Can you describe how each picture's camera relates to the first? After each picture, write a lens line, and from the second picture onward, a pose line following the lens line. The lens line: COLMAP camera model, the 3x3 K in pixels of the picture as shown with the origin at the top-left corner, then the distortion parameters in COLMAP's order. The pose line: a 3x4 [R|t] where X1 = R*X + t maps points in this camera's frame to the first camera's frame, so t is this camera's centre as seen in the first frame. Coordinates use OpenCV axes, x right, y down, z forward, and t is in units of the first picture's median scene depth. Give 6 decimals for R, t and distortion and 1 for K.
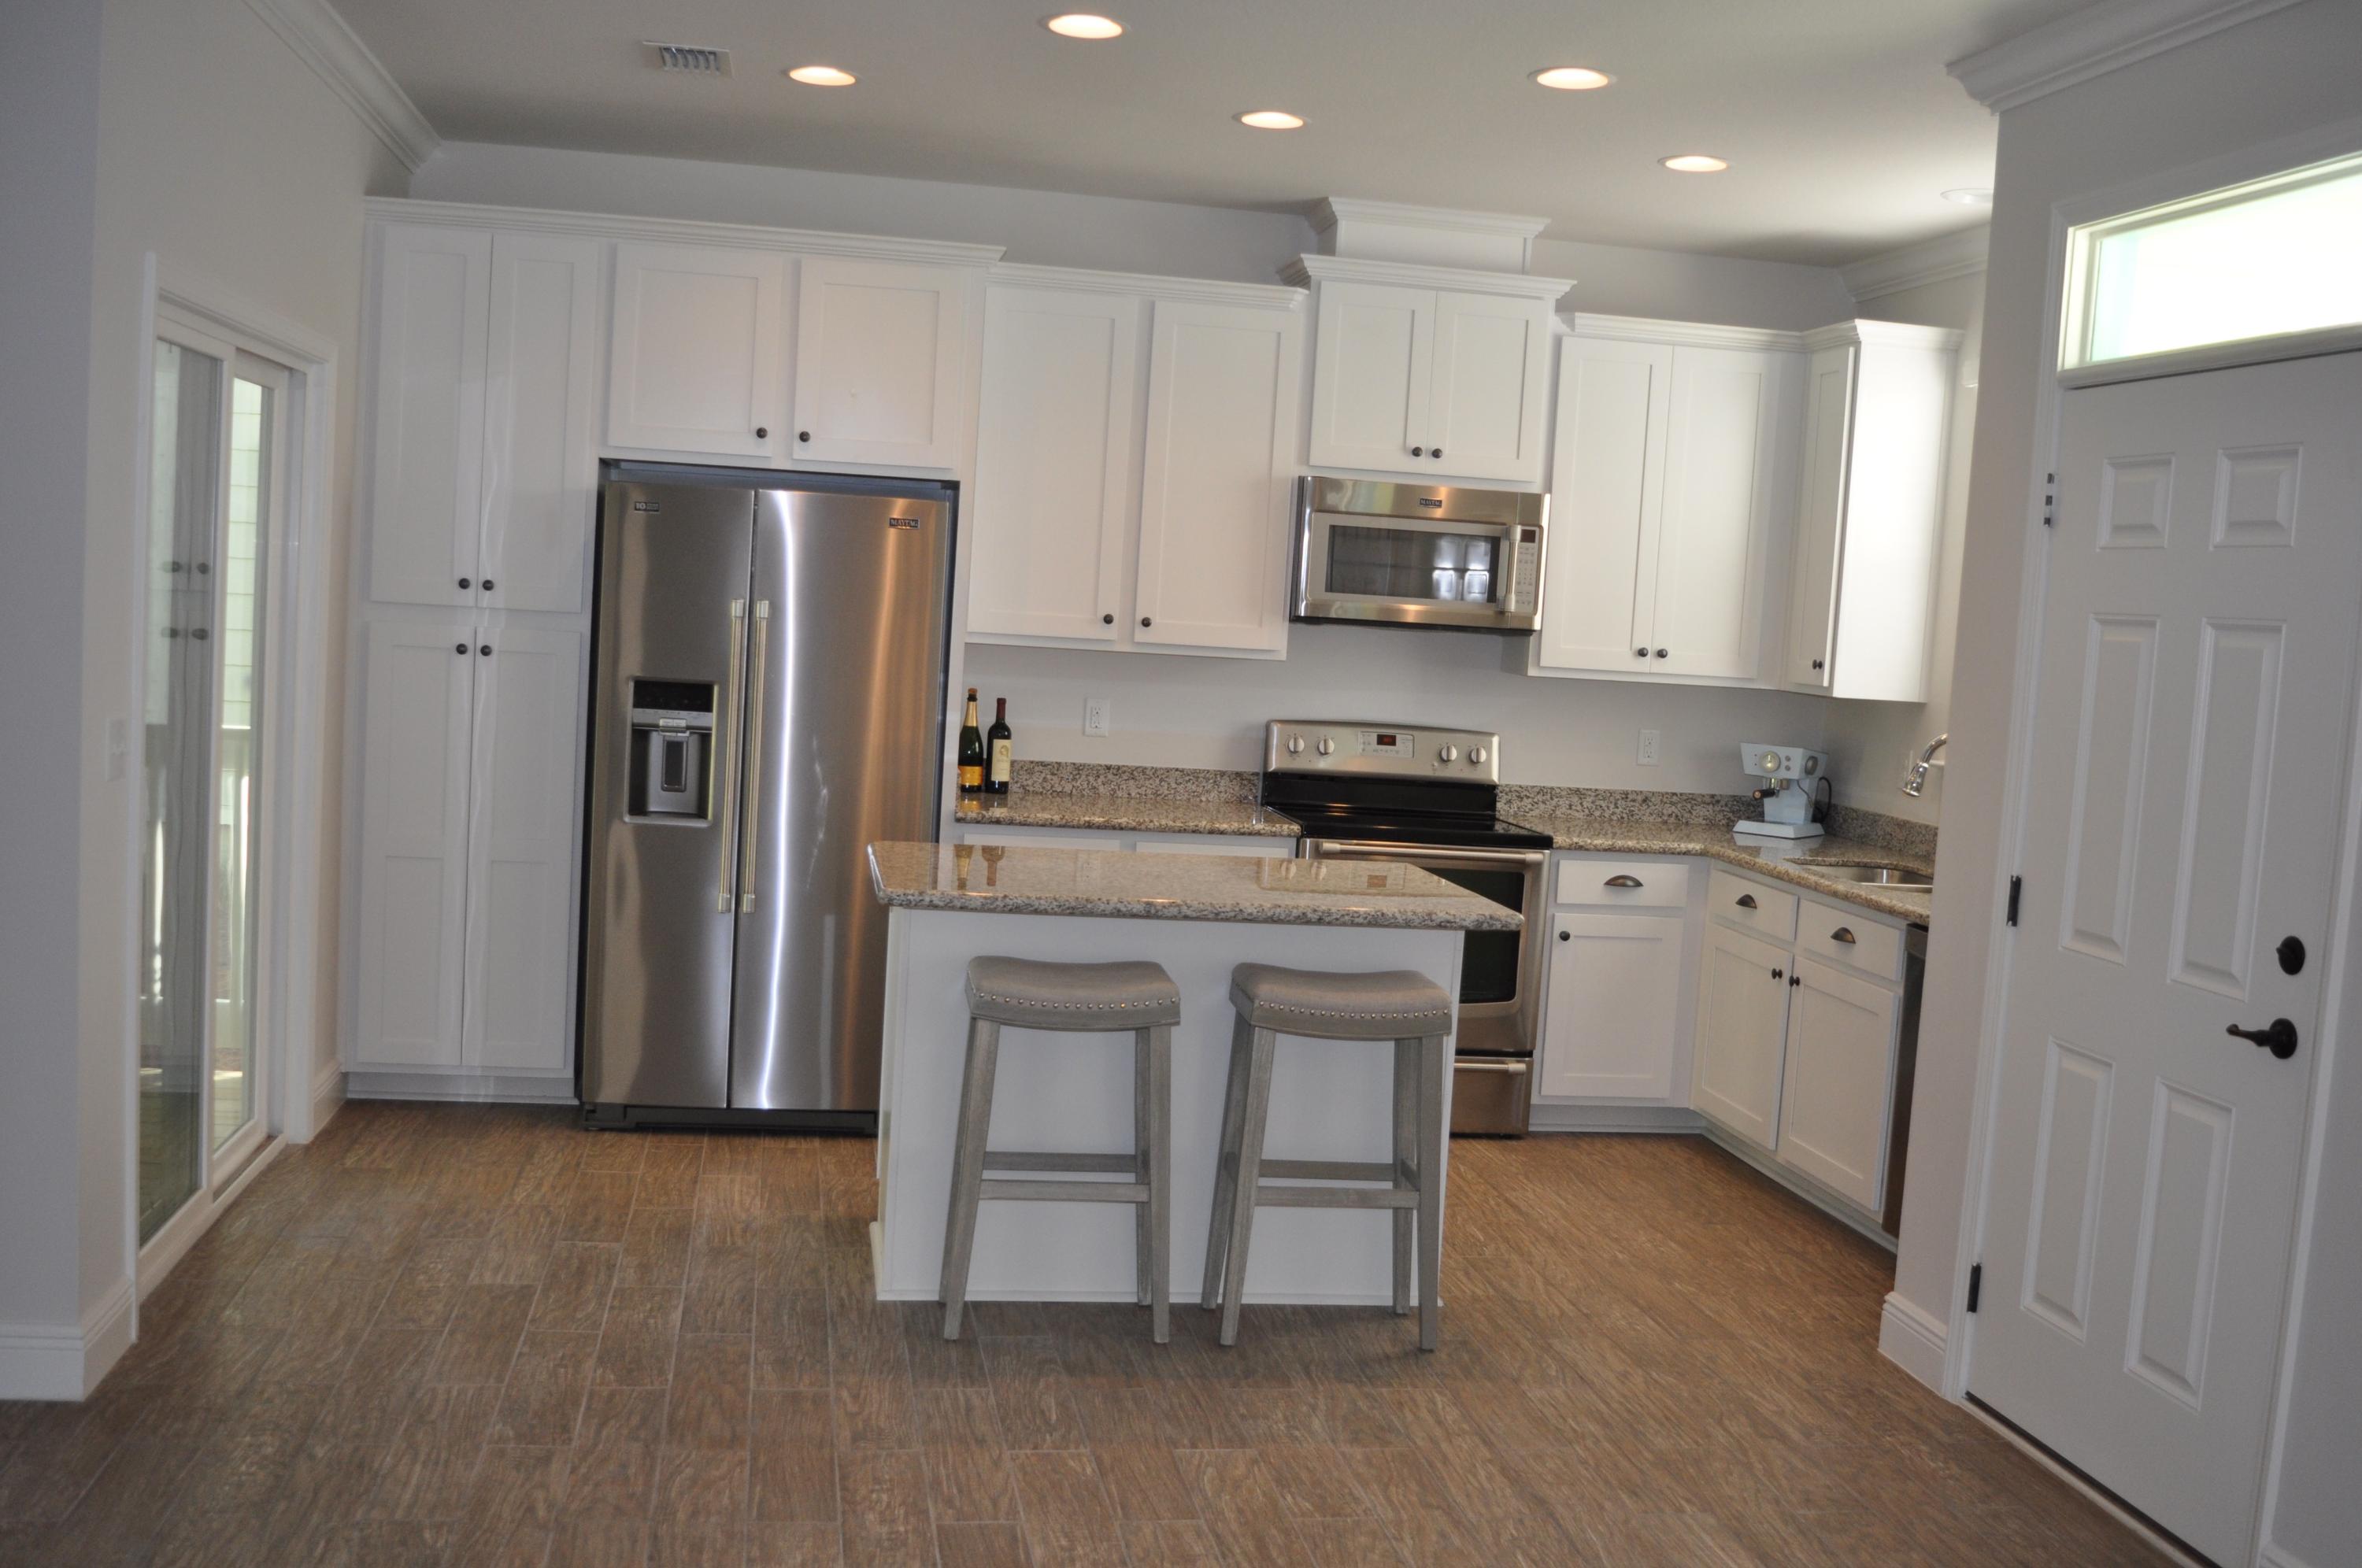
lens RADIAL K [[2253.4, 0, 1181.0], [0, 2253.4, 784.0], [0, 0, 1]] dist [-0.079663, 0.021823]
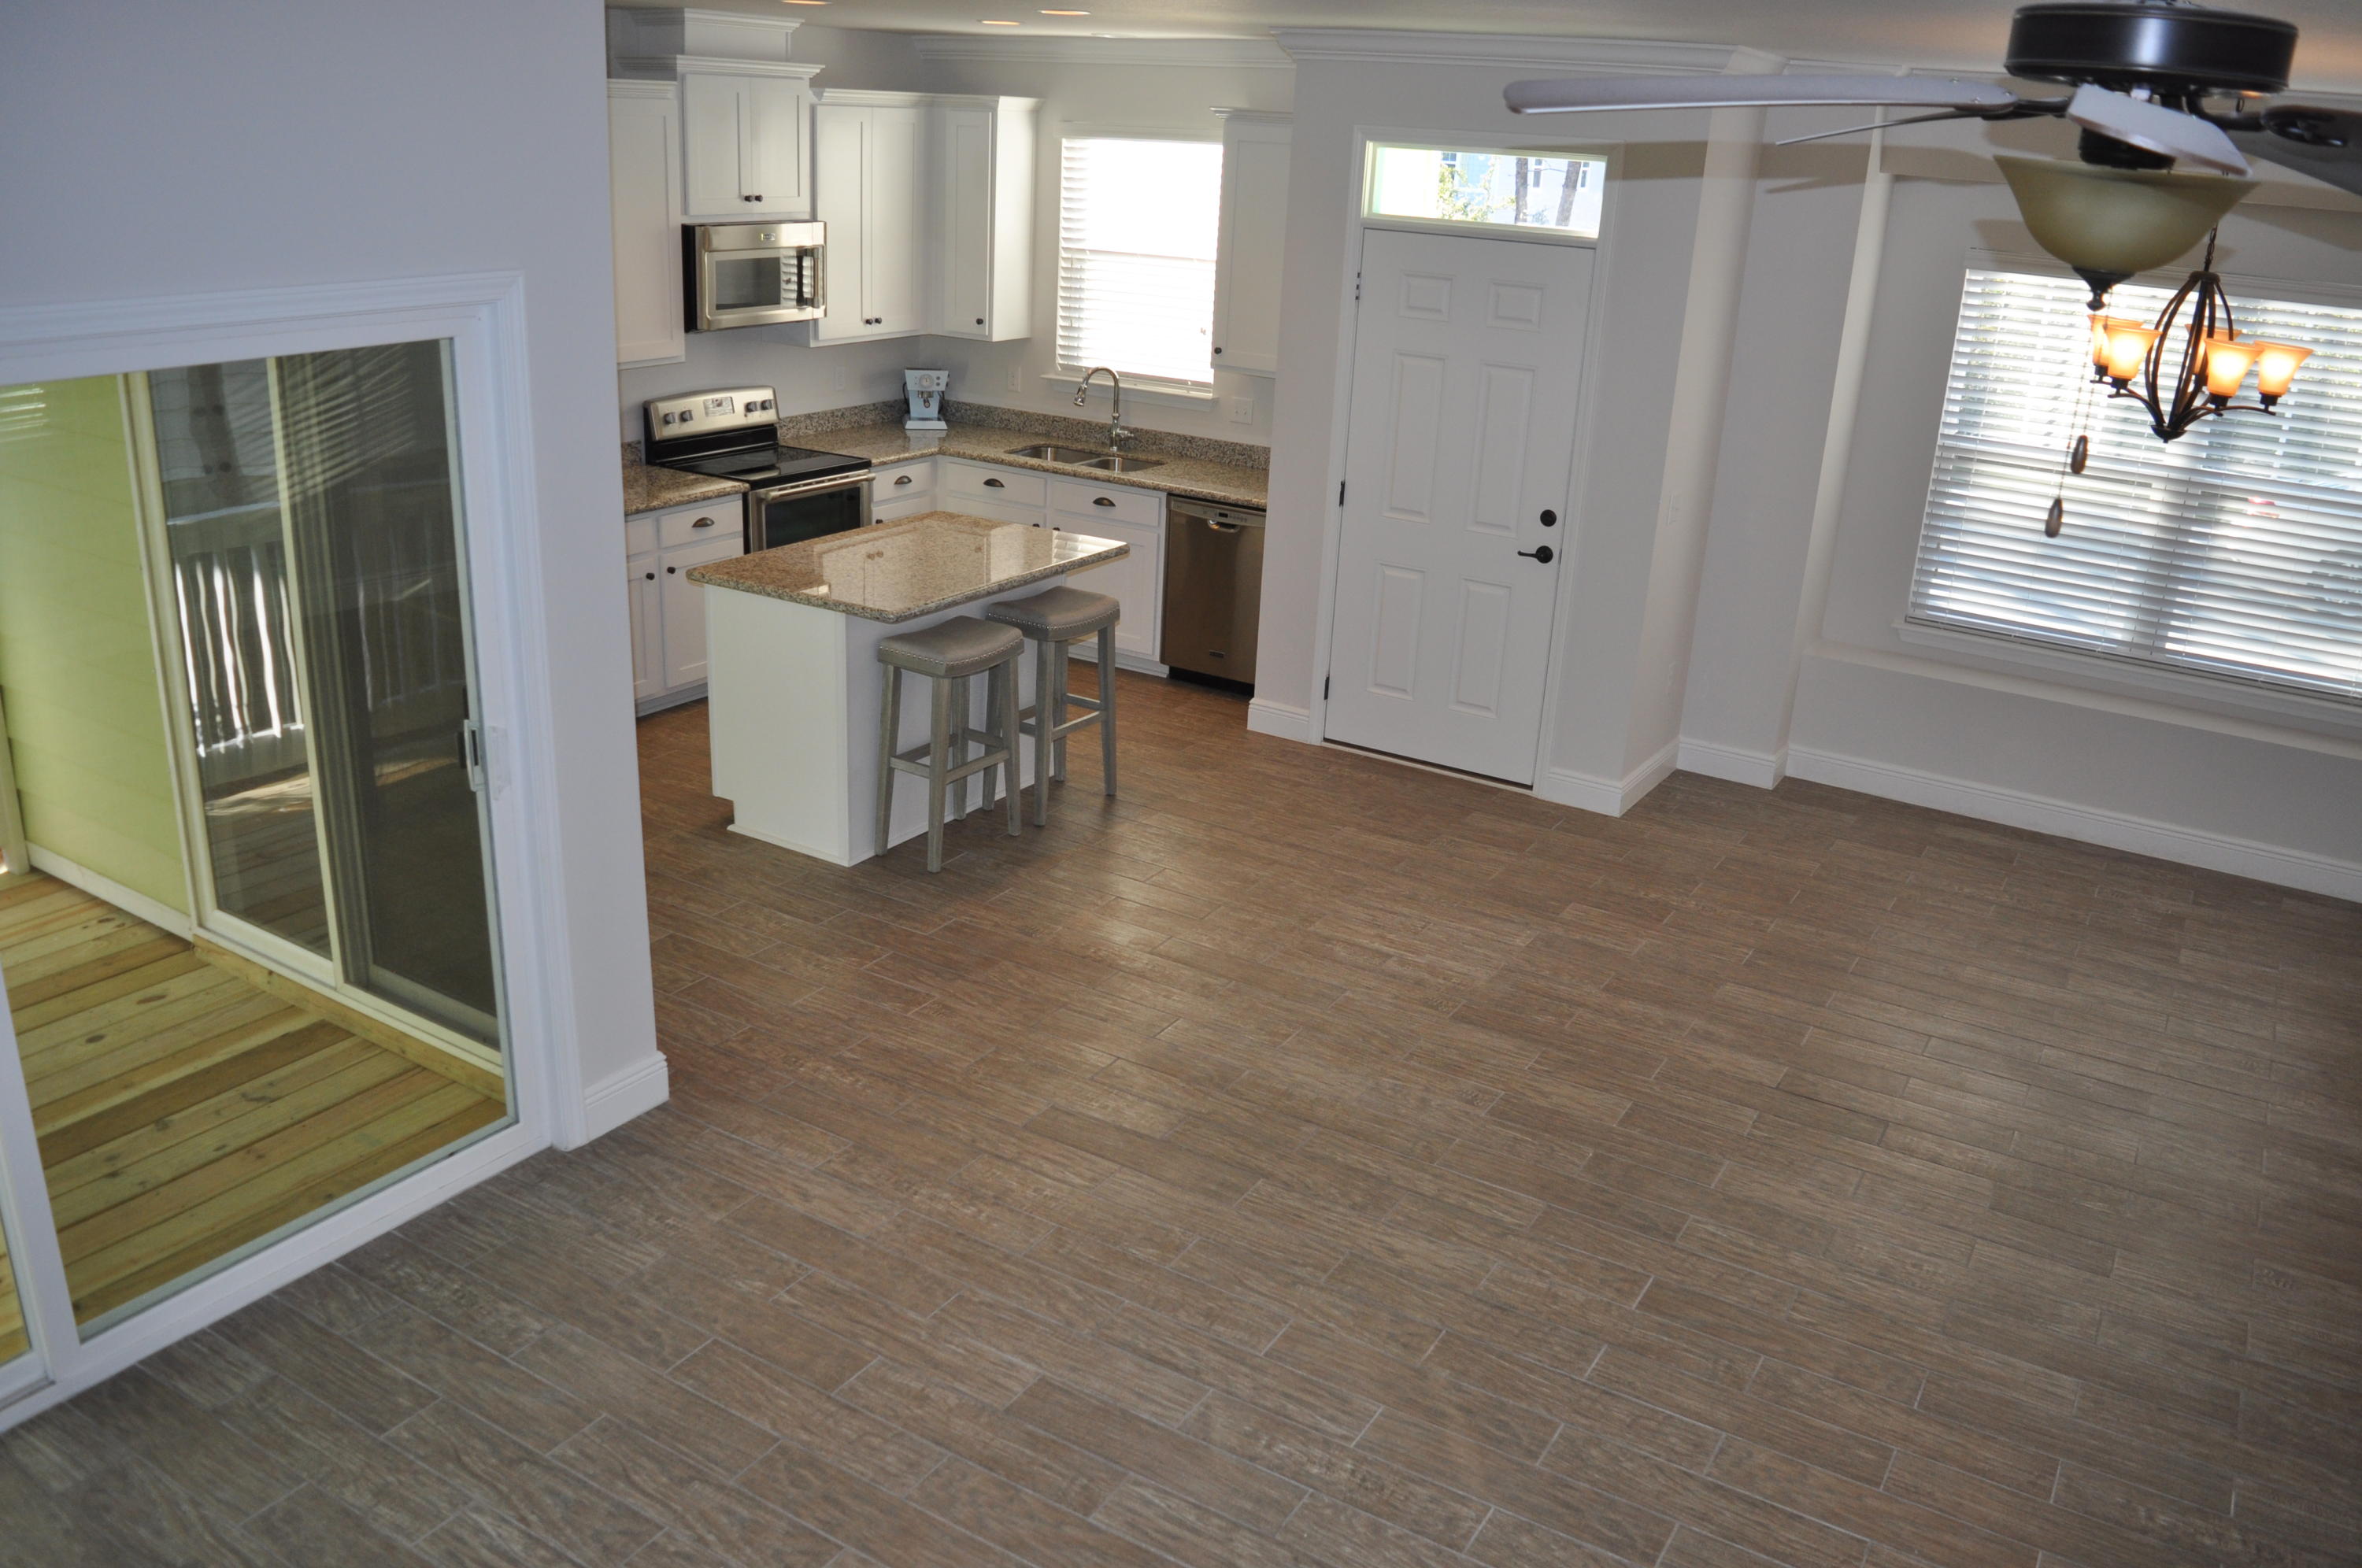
lens RADIAL K [[1850.7, 0, 1181.0], [0, 1850.7, 784.0], [0, 0, 1]] dist [-0.093003, 0.012906]
pose [[0.657570, -0.284634, 0.697557, -0.617379], [0.054352, 0.941396, 0.332895, -0.170280], [-0.751431, -0.180988, 0.634504, 0.018506]]
